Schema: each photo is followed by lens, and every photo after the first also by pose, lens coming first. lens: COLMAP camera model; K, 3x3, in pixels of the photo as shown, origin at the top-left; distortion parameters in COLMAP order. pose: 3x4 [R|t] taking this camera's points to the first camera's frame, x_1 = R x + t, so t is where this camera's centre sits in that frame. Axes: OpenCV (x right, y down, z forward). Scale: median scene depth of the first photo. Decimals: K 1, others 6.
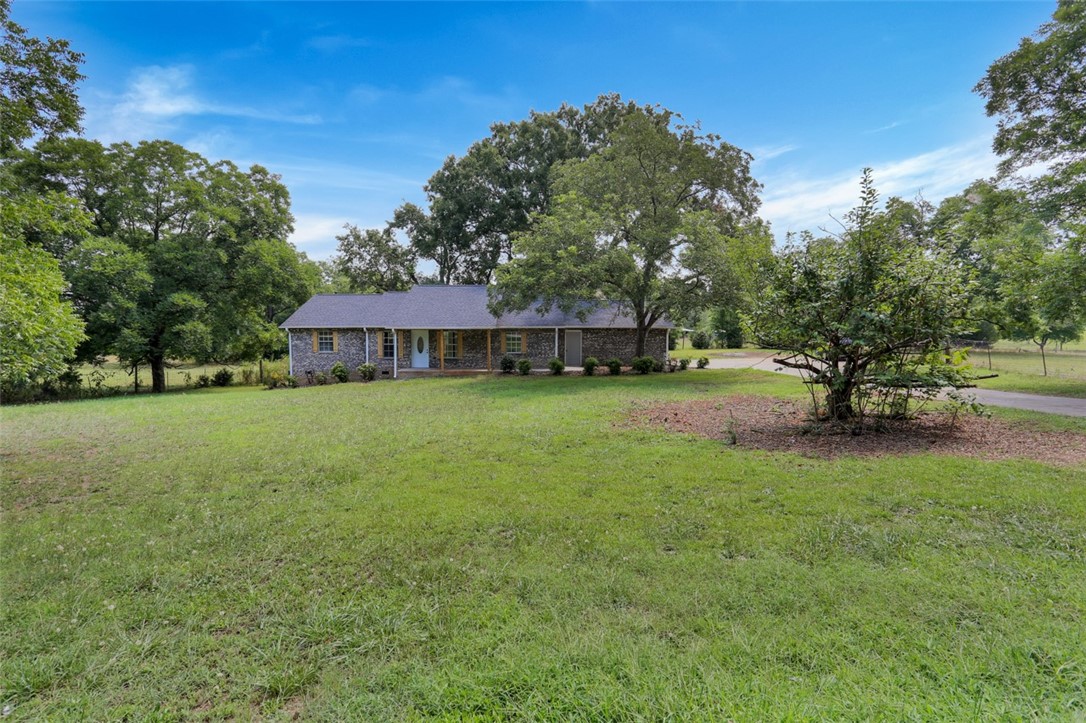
lens RADIAL K [[544.4, 0, 543.0], [0, 544.4, 361.5], [0, 0, 1]] dist [-0.051233, 0.031689]
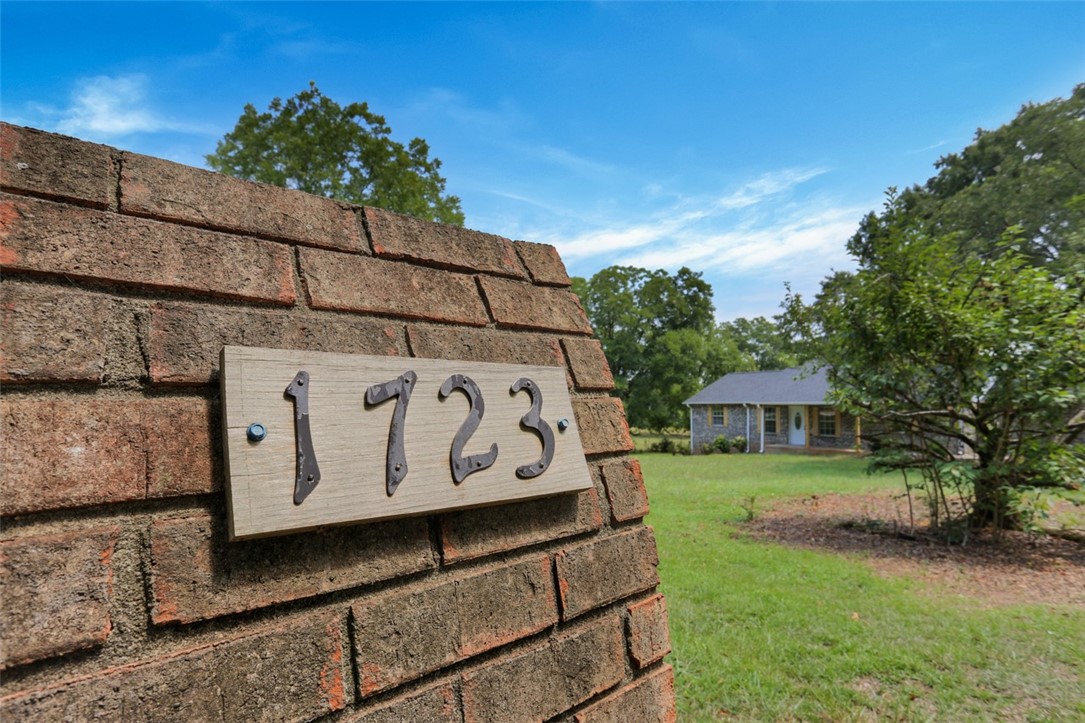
lens RADIAL K [[551.9, 0, 567.5], [0, 551.9, 394.8], [0, 0, 1]] dist [0.000080, 0.000217]
pose [[0.610491, -0.016821, -0.791844, 0.297167], [-0.050421, 0.996921, -0.060051, 0.002147], [0.790416, 0.076586, 0.607763, 0.079011]]
